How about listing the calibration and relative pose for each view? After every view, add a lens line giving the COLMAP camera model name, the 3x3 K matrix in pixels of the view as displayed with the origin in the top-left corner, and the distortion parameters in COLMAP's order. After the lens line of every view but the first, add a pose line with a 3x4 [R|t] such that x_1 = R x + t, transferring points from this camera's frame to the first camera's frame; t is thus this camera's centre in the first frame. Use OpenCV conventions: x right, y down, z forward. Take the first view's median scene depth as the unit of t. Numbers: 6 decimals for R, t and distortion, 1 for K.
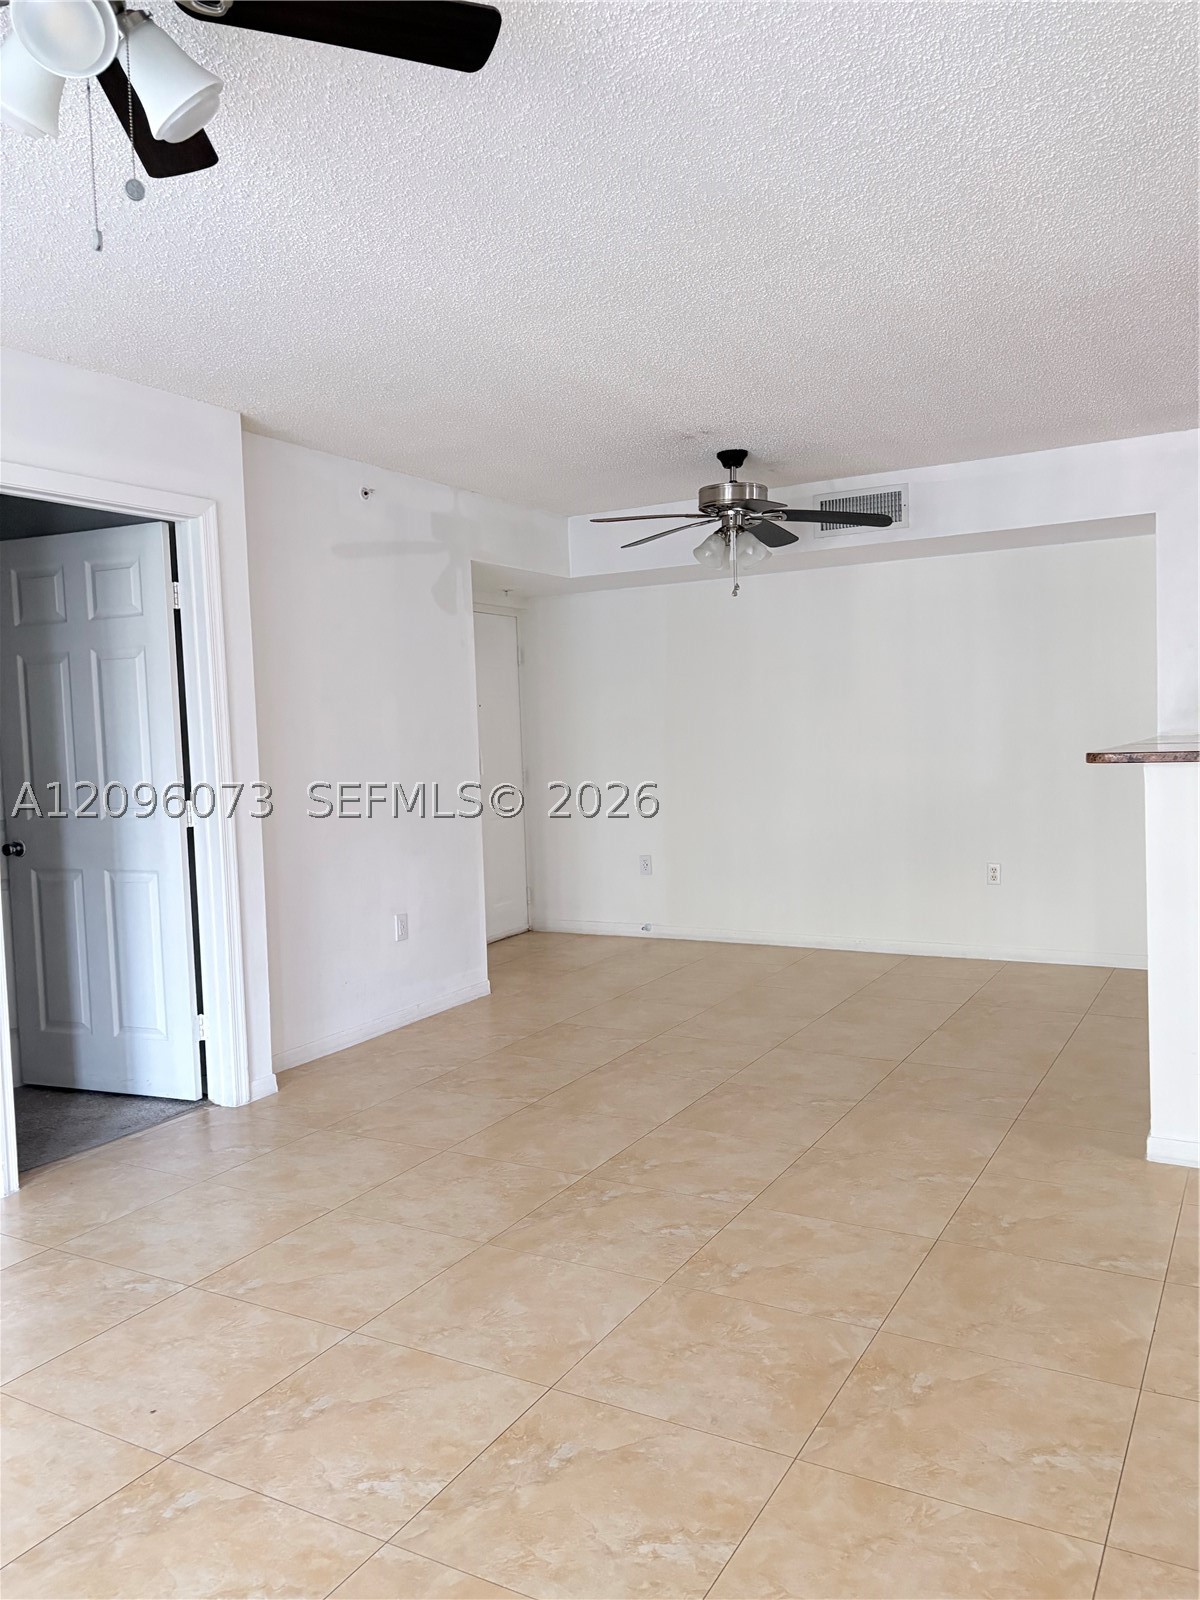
lens RADIAL K [[1209.6, 0, 585.8], [0, 1209.6, 799.0], [0, 0, 1]] dist [0.047485, -0.048766]
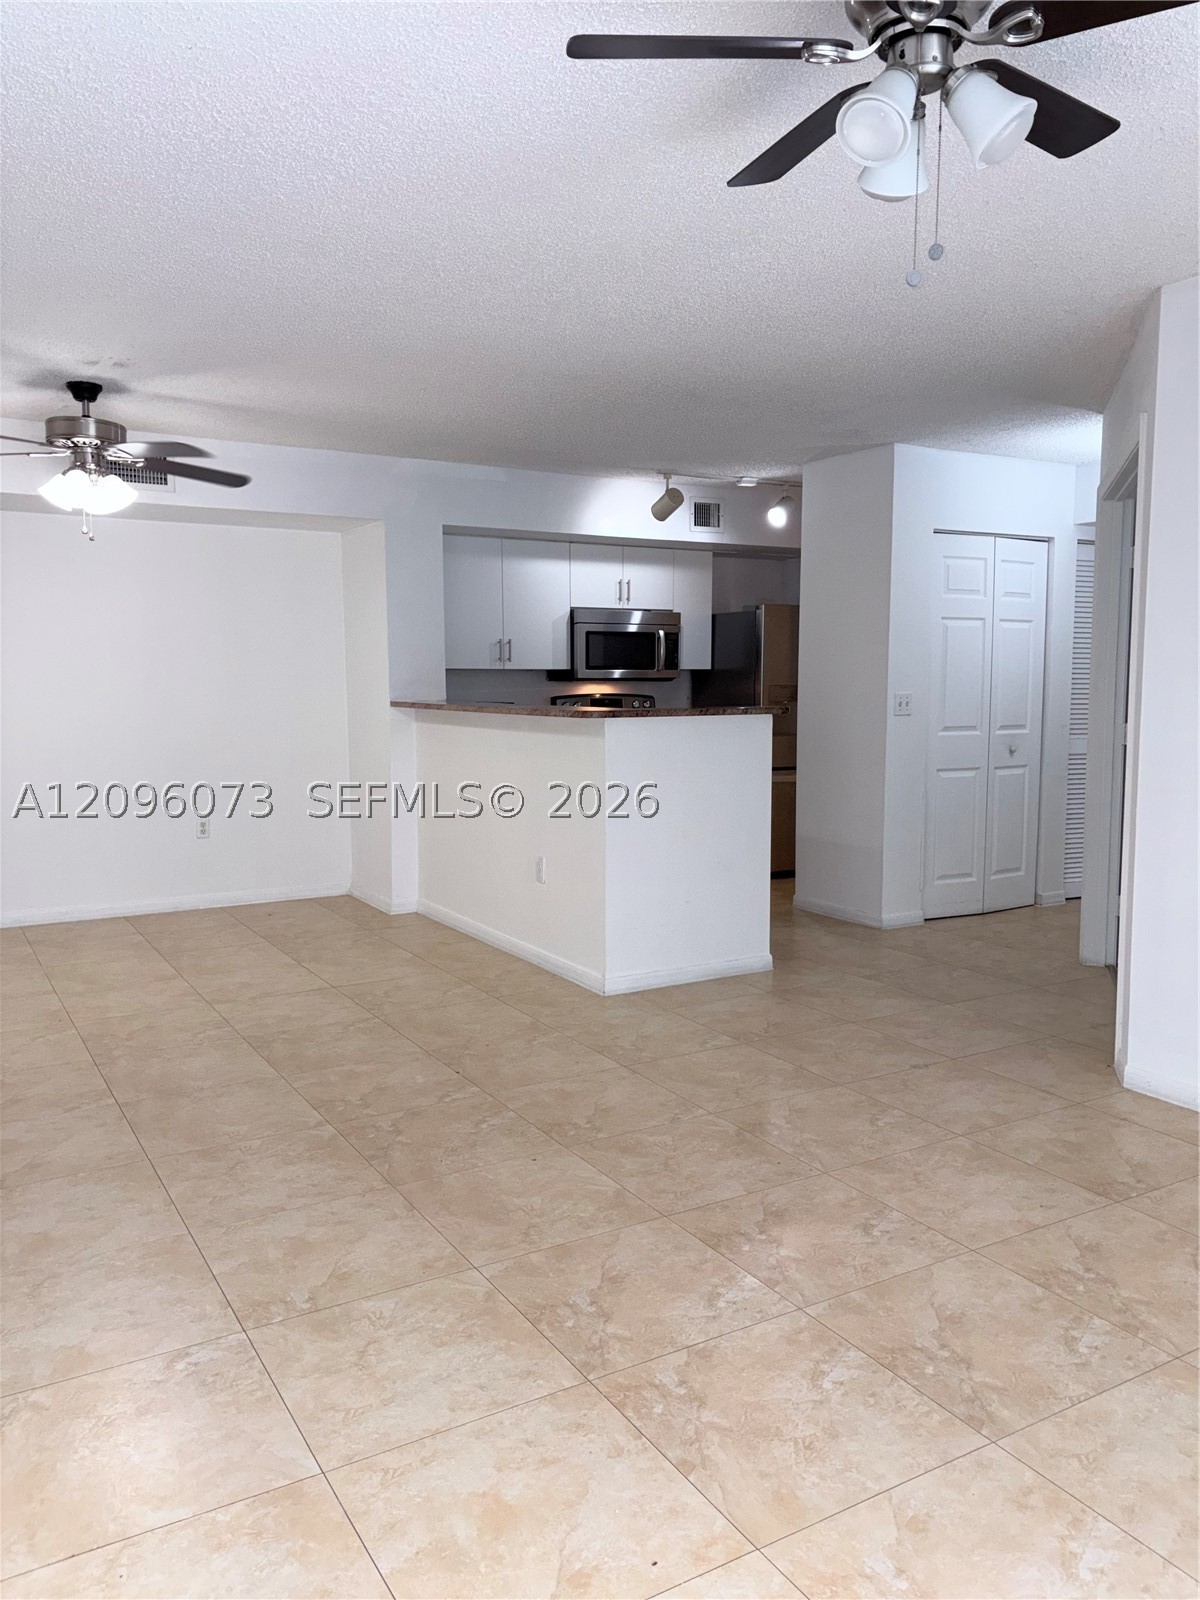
lens RADIAL K [[1209.6, 0, 598.6], [0, 1209.6, 804.8], [0, 0, 1]] dist [0.047485, -0.048766]
pose [[0.495445, -0.059304, 0.866613, -0.821668], [0.035975, 0.998212, 0.047743, 0.005252], [-0.867894, 0.007523, 0.496692, 0.331229]]
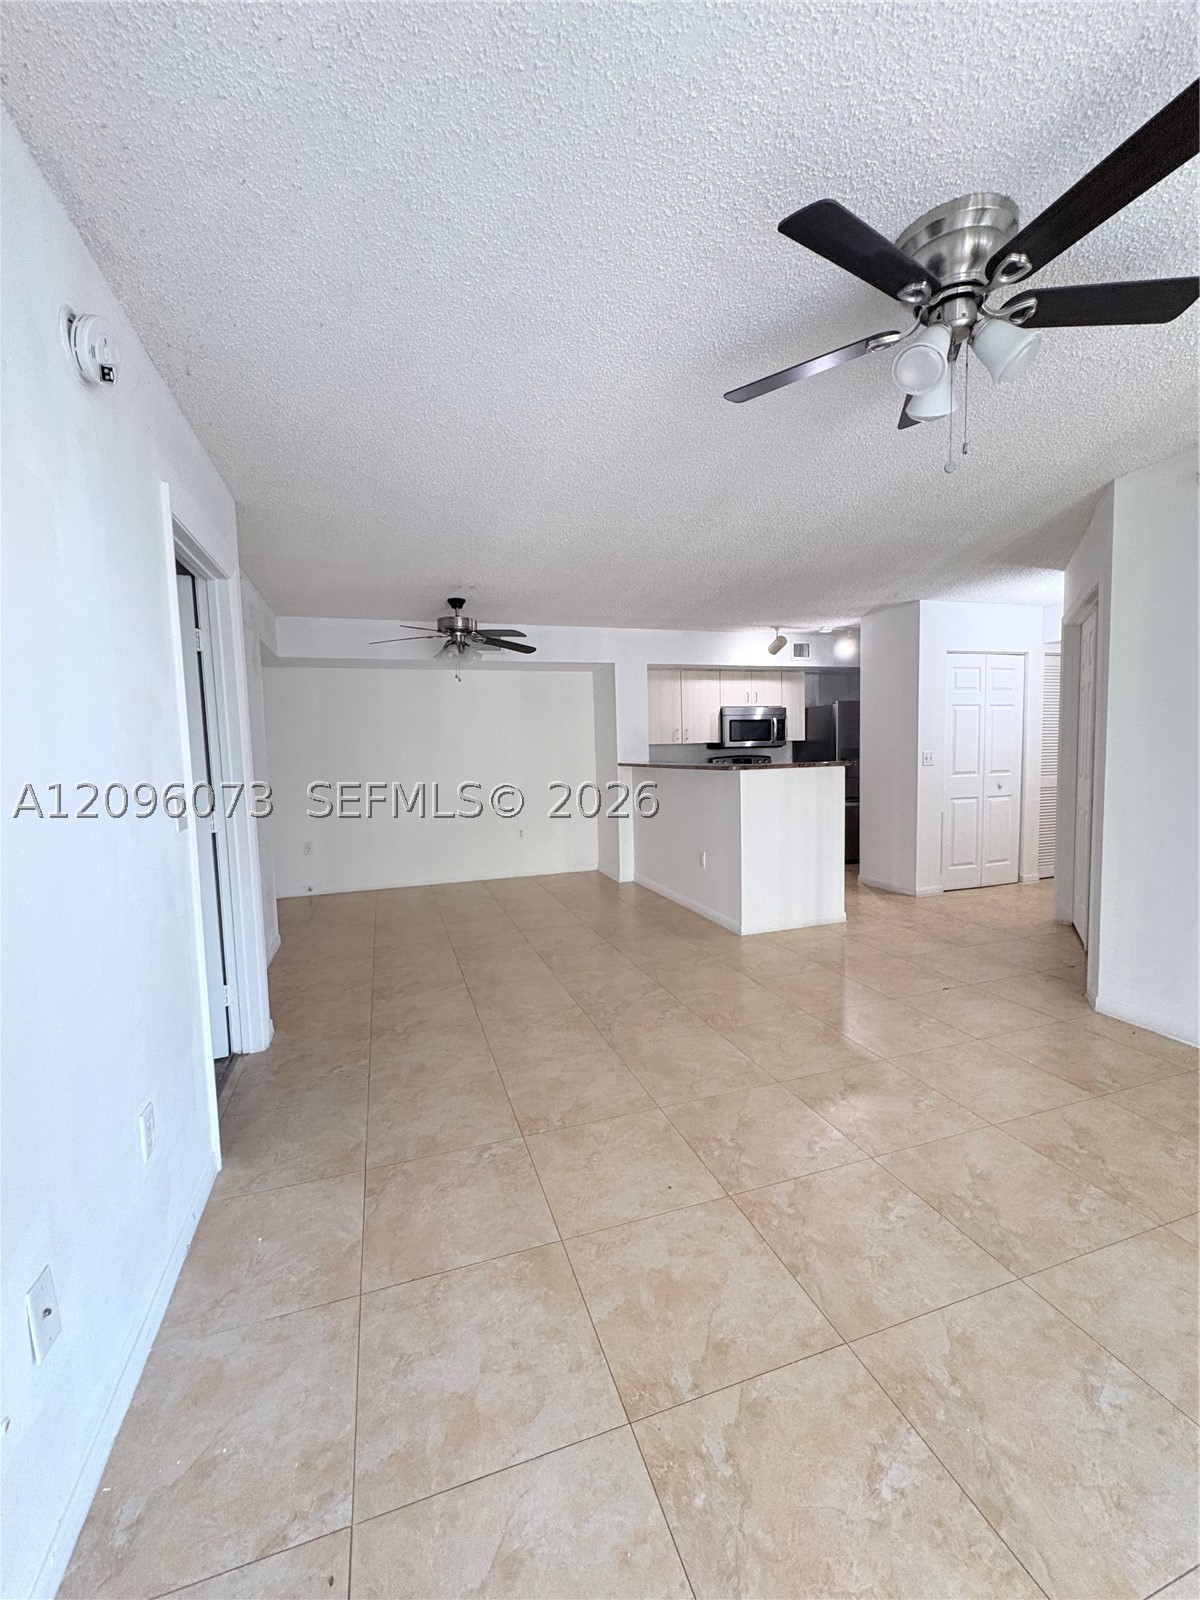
lens RADIAL K [[653.6, 0, 598.0], [0, 653.6, 802.7], [0, 0, 1]] dist [-0.001152, -0.000509]
pose [[0.668058, -0.044562, 0.742774, -0.736016], [0.048131, 0.998703, 0.016627, 0.000382], [-0.742551, 0.024643, 0.669336, 0.372445]]
